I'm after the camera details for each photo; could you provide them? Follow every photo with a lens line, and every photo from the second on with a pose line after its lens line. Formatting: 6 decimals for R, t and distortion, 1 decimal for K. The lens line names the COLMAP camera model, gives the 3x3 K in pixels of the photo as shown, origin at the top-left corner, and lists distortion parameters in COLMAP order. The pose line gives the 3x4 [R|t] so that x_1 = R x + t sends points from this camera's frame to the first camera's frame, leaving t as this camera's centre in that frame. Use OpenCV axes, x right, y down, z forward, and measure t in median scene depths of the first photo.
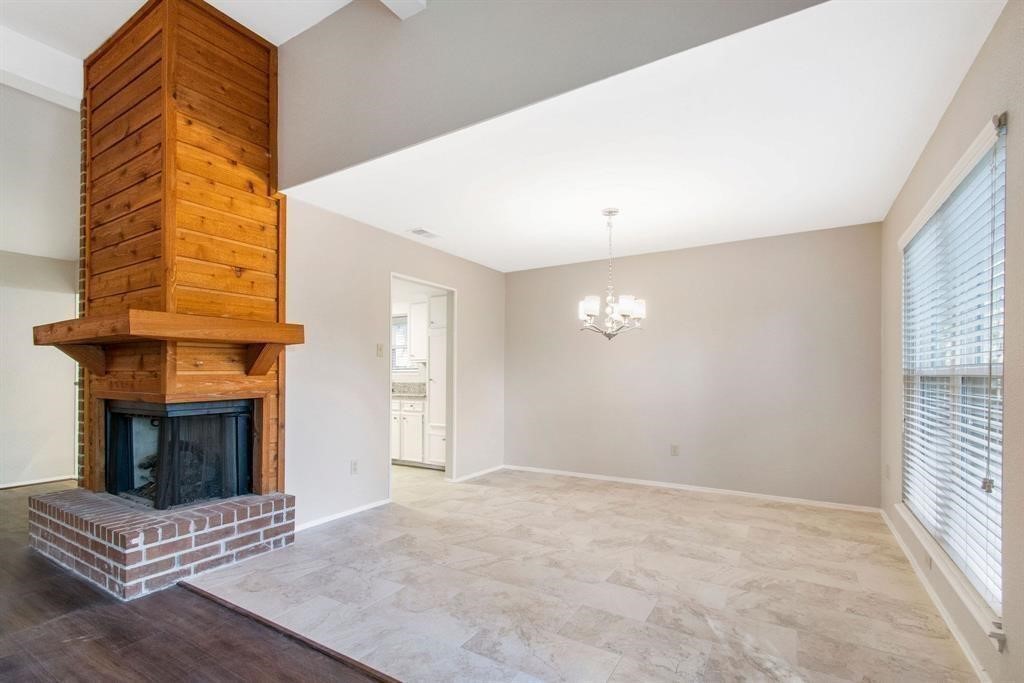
lens RADIAL K [[462.1, 0, 516.7], [0, 462.1, 376.2], [0, 0, 1]] dist [0.018131, -0.009983]
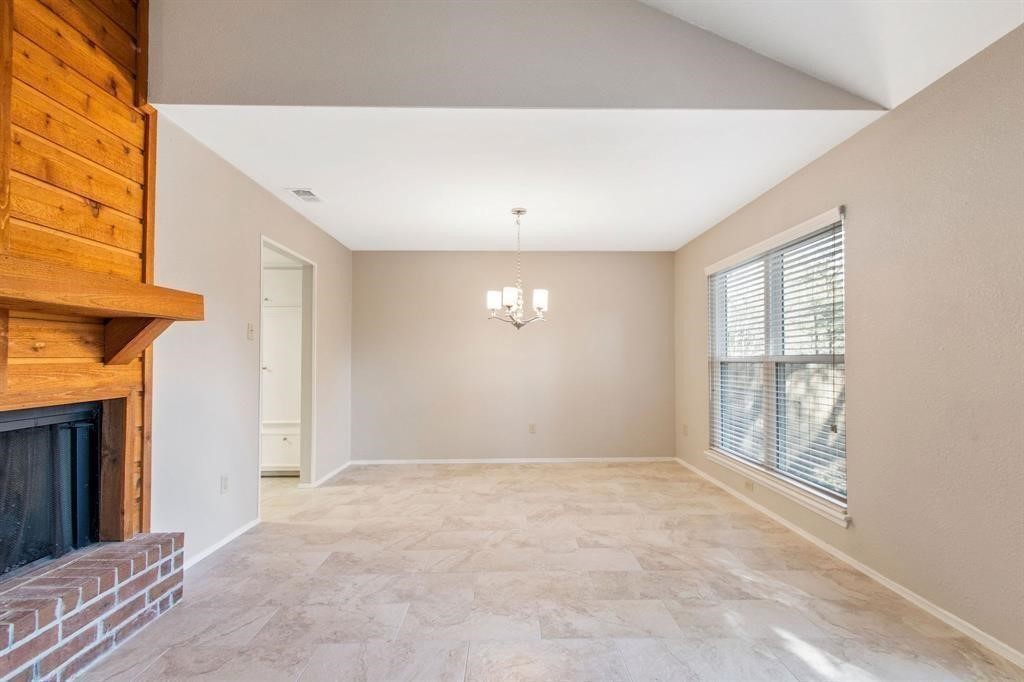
lens RADIAL K [[455.4, 0, 517.8], [0, 455.4, 354.9], [0, 0, 1]] dist [0.012773, -0.005101]
pose [[0.844513, 0.004403, 0.535516, -0.437932], [0.004228, 0.999880, -0.014888, -0.003374], [-0.535518, 0.014838, 0.844394, 0.126284]]
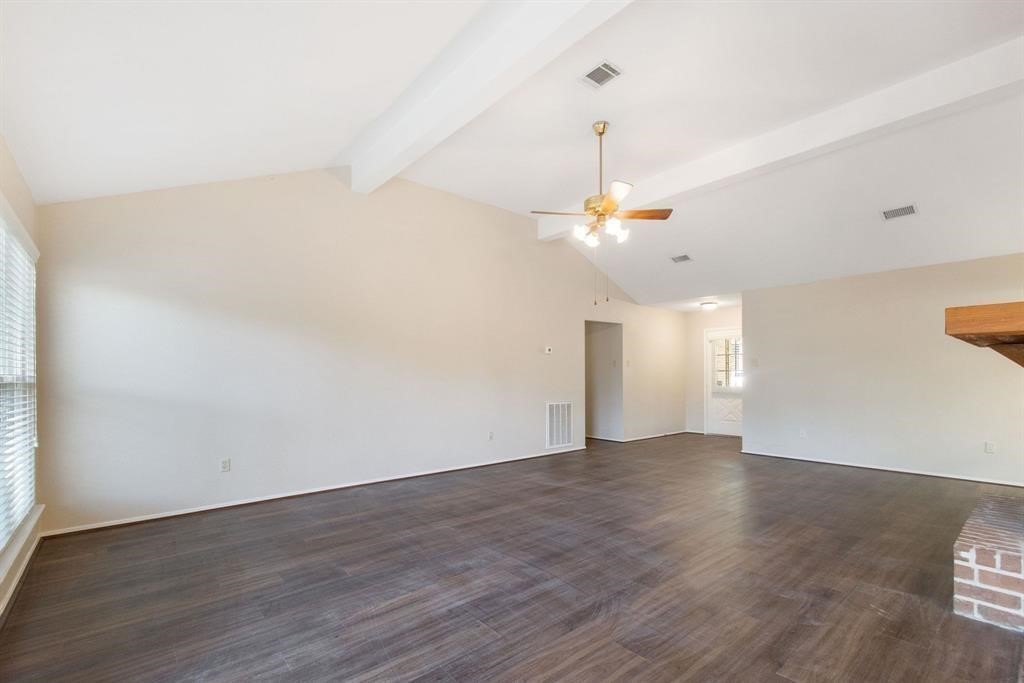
lens RADIAL K [[462.1, 0, 516.7], [0, 462.1, 376.2], [0, 0, 1]] dist [0.018131, -0.009983]
pose [[-0.317285, -0.002360, -0.948327, 0.272429], [0.000904, 0.999996, -0.002791, -0.000443], [0.948330, -0.001742, -0.317282, 0.351362]]
